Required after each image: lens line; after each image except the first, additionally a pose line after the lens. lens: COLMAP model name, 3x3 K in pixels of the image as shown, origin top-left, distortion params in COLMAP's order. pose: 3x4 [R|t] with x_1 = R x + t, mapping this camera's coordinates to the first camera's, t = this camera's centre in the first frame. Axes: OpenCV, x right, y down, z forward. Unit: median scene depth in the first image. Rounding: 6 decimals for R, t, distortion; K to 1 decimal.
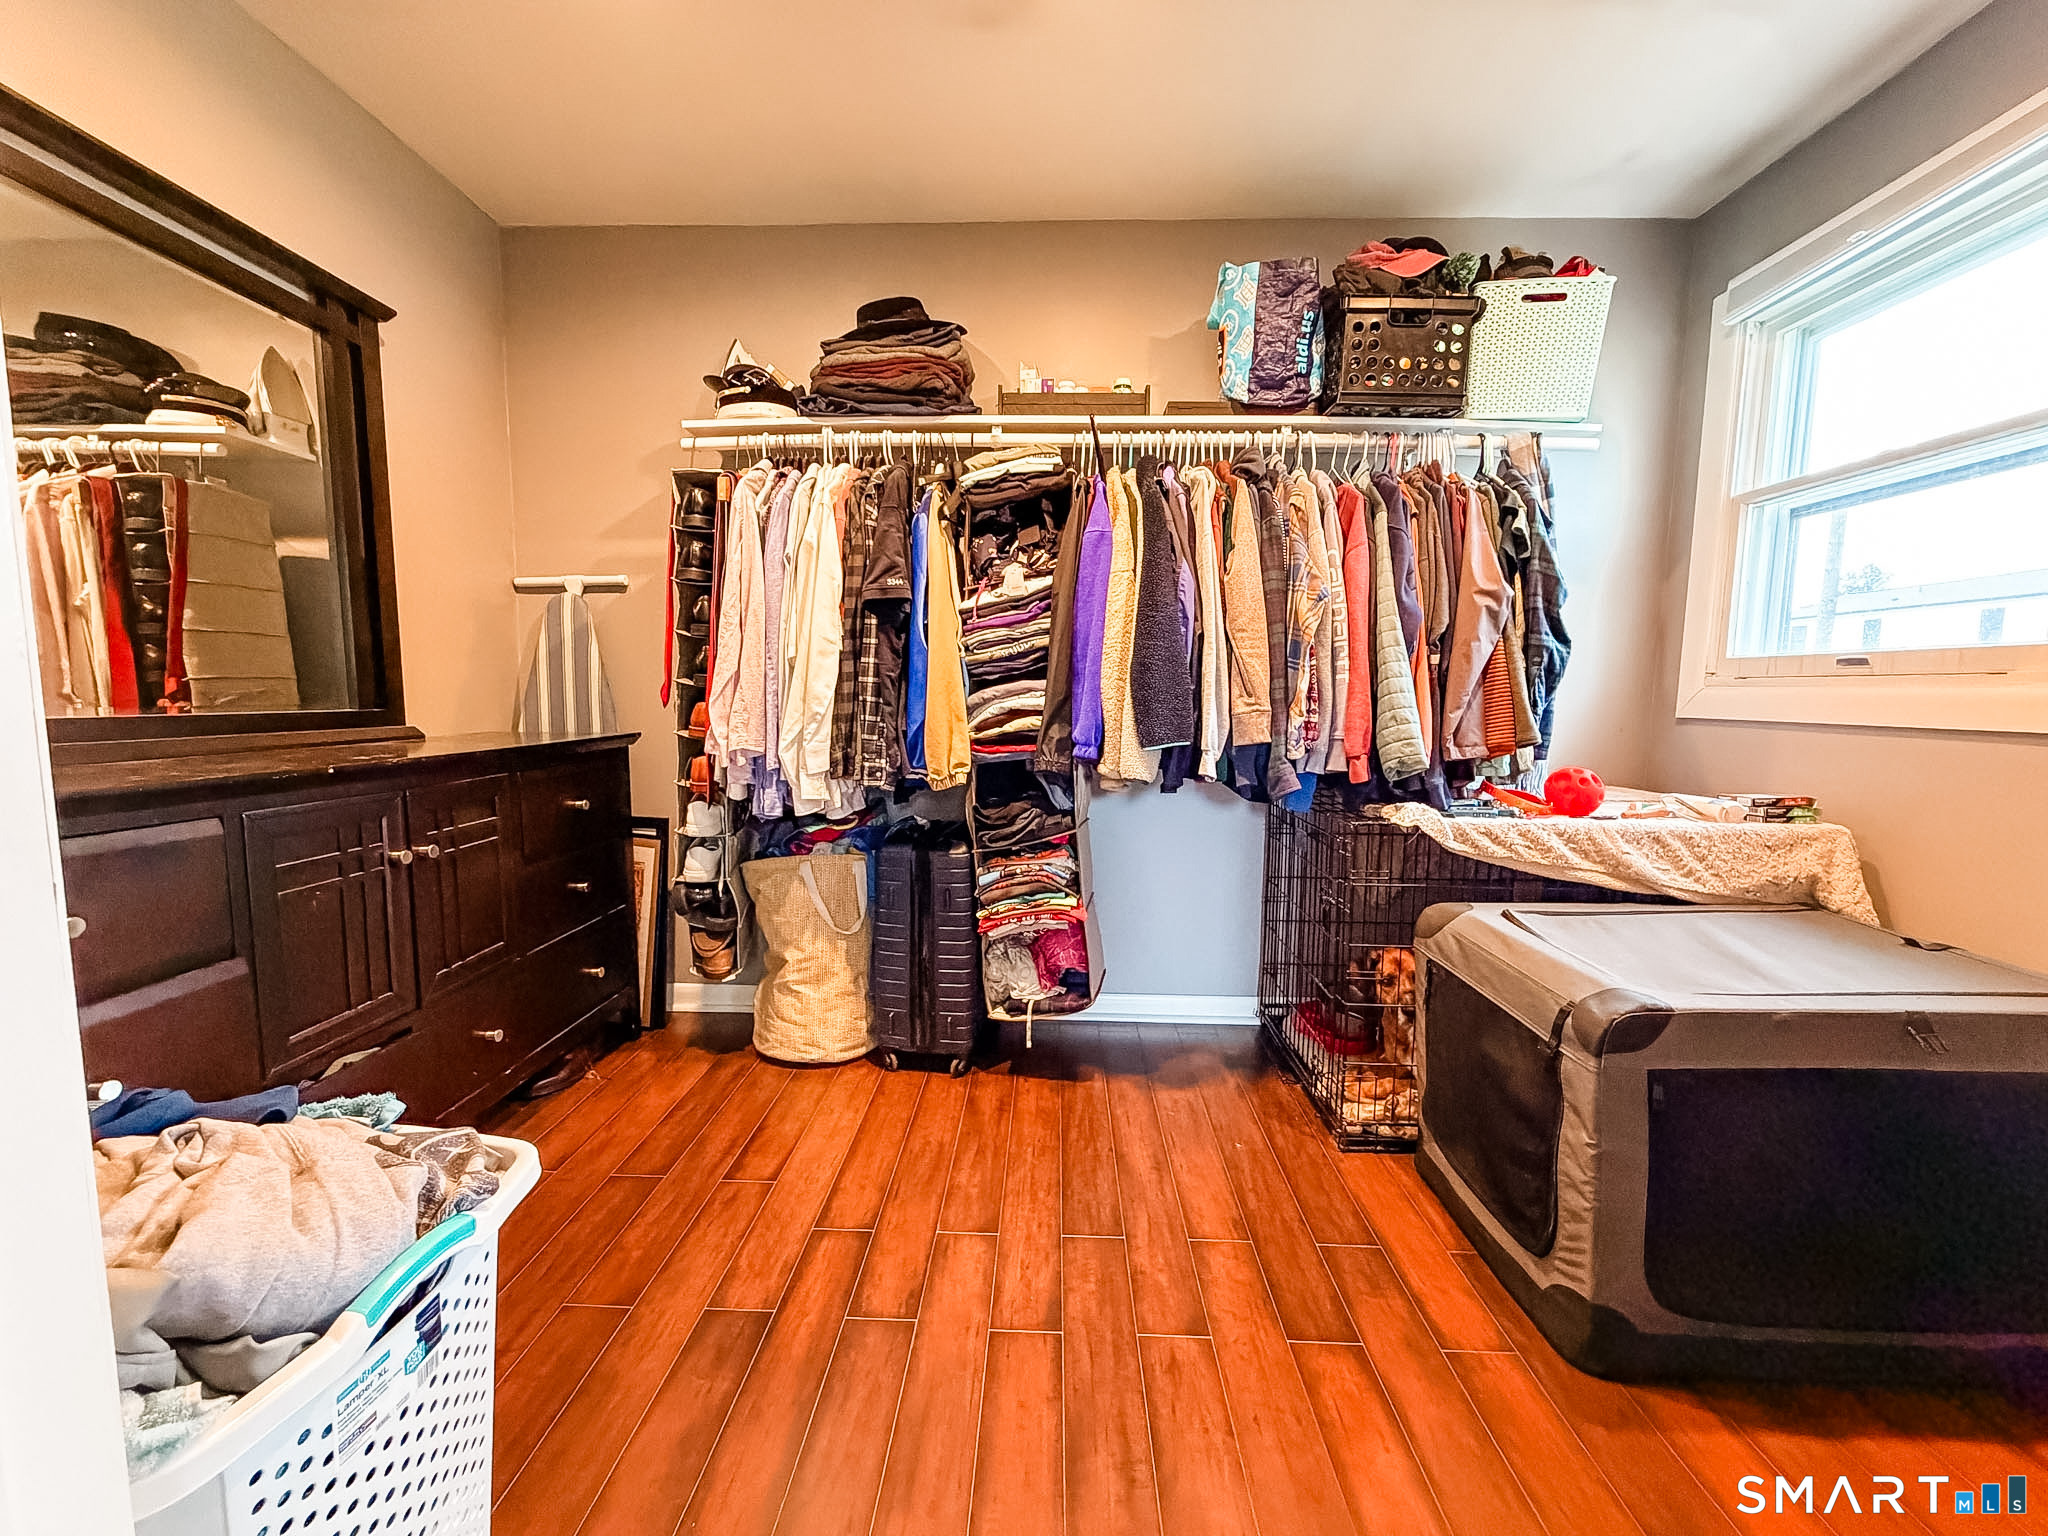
lens RADIAL K [[817.2, 0, 1020.1], [0, 817.2, 771.4], [0, 0, 1]] dist [-0.007459, -0.000041]
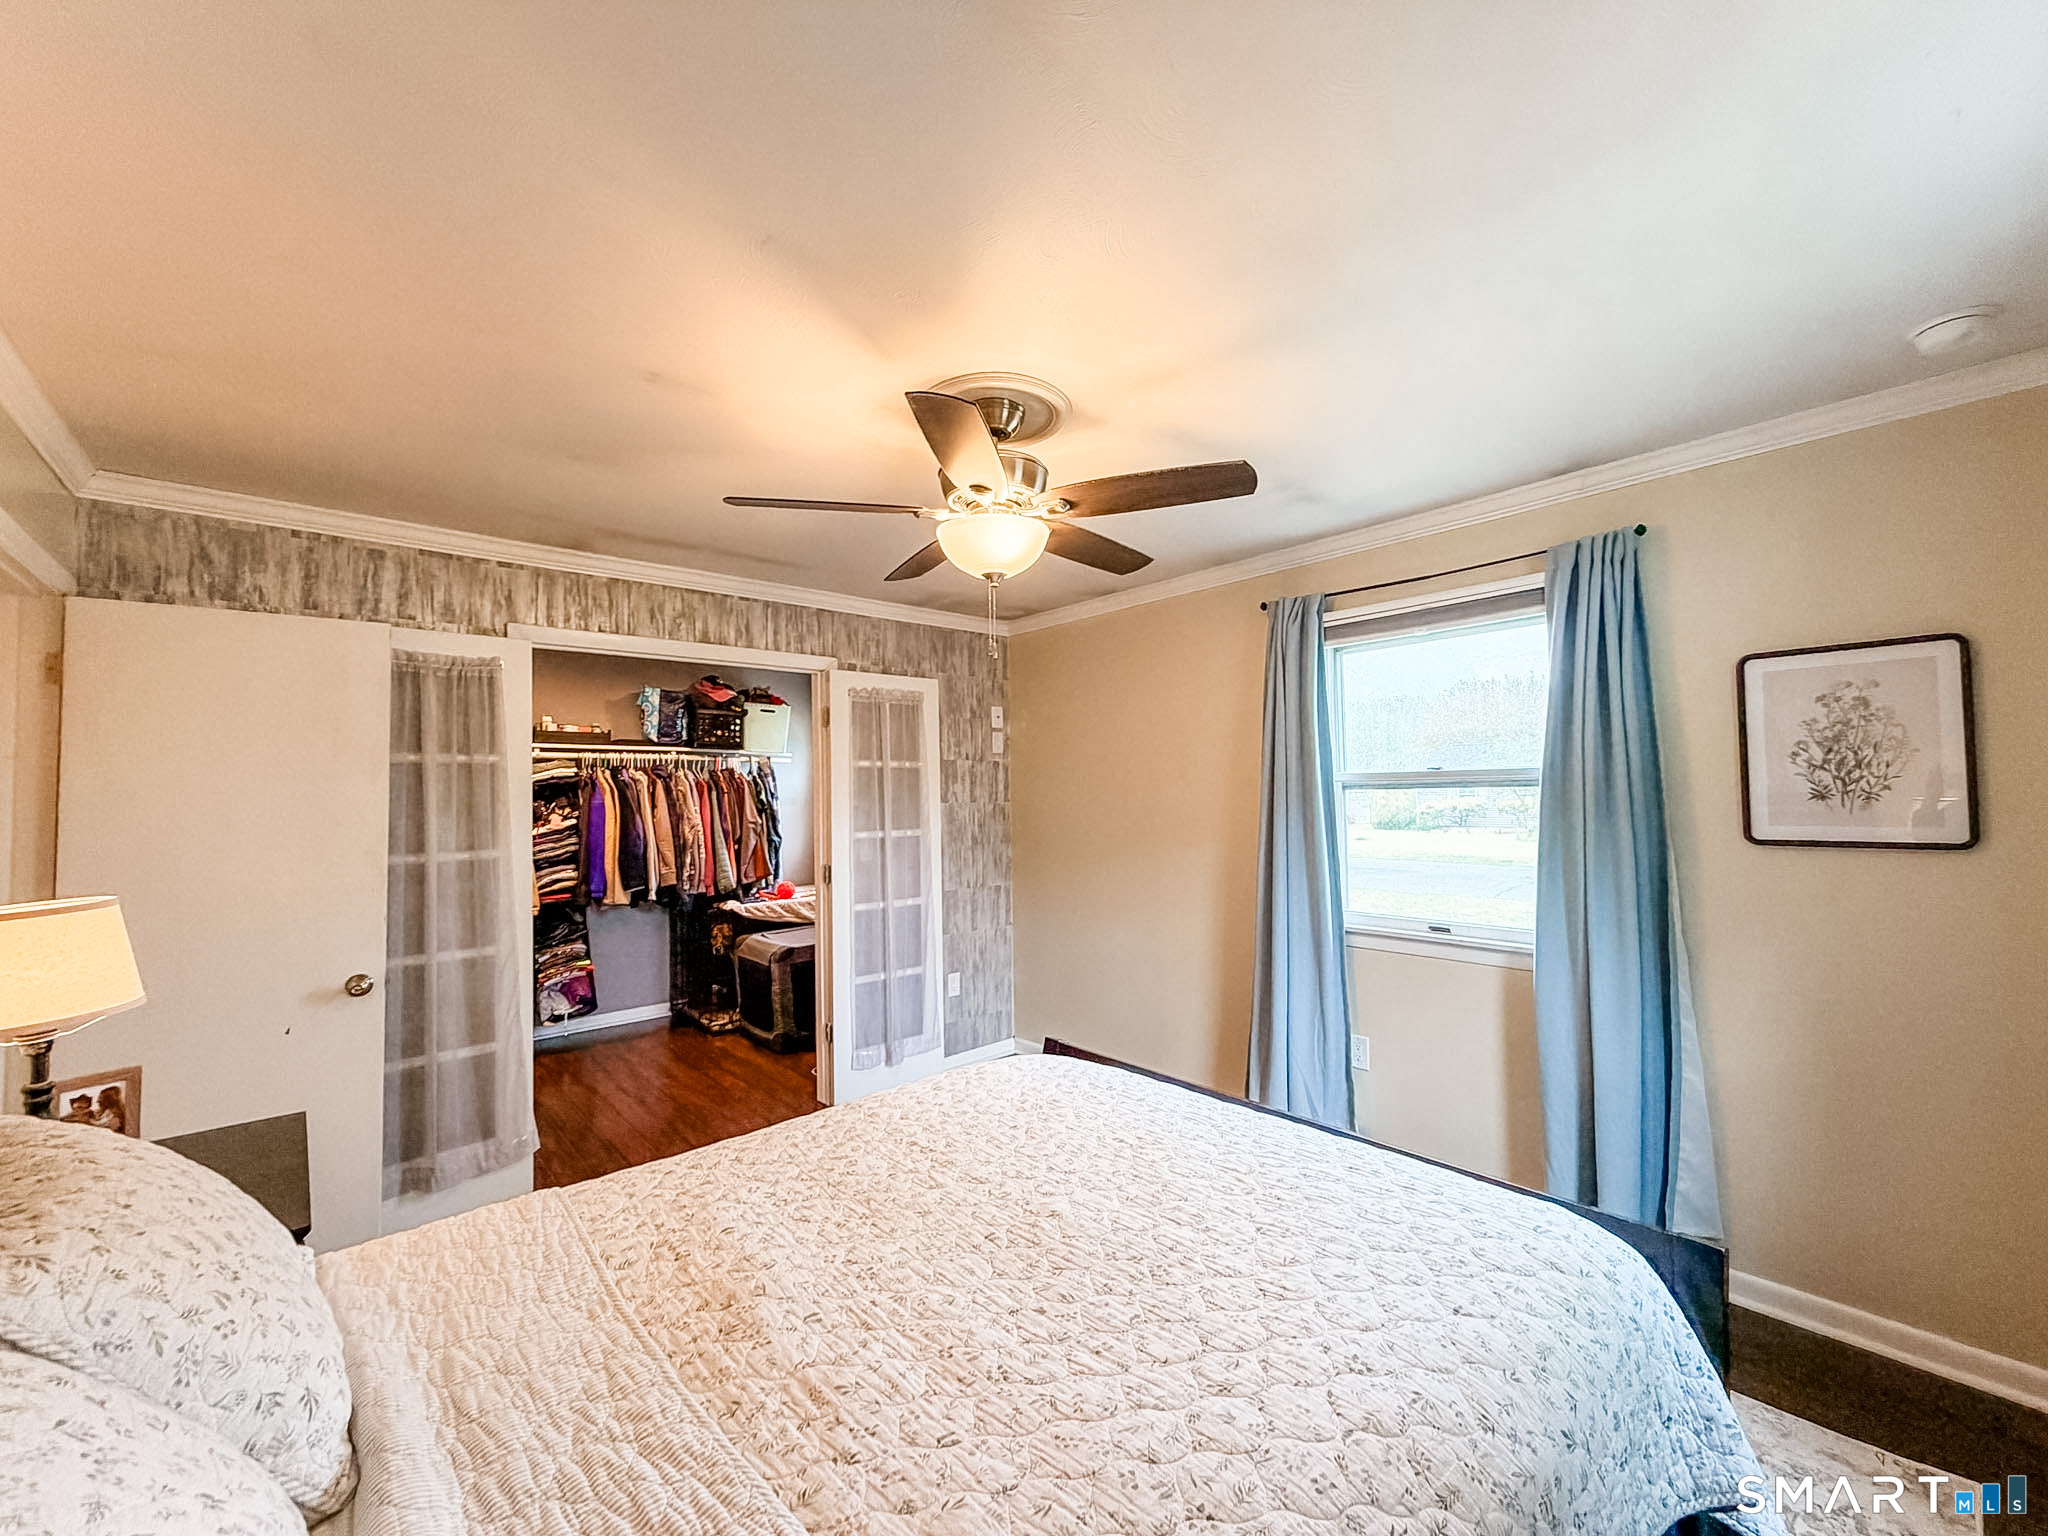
lens RADIAL K [[817.2, 0, 1020.1], [0, 817.2, 771.4], [0, 0, 1]] dist [-0.007459, -0.000041]
pose [[0.728536, -0.001475, 0.685006, -0.621737], [0.095600, 0.990430, -0.099542, -0.023859], [-0.678304, 0.138007, 0.721705, -1.533188]]
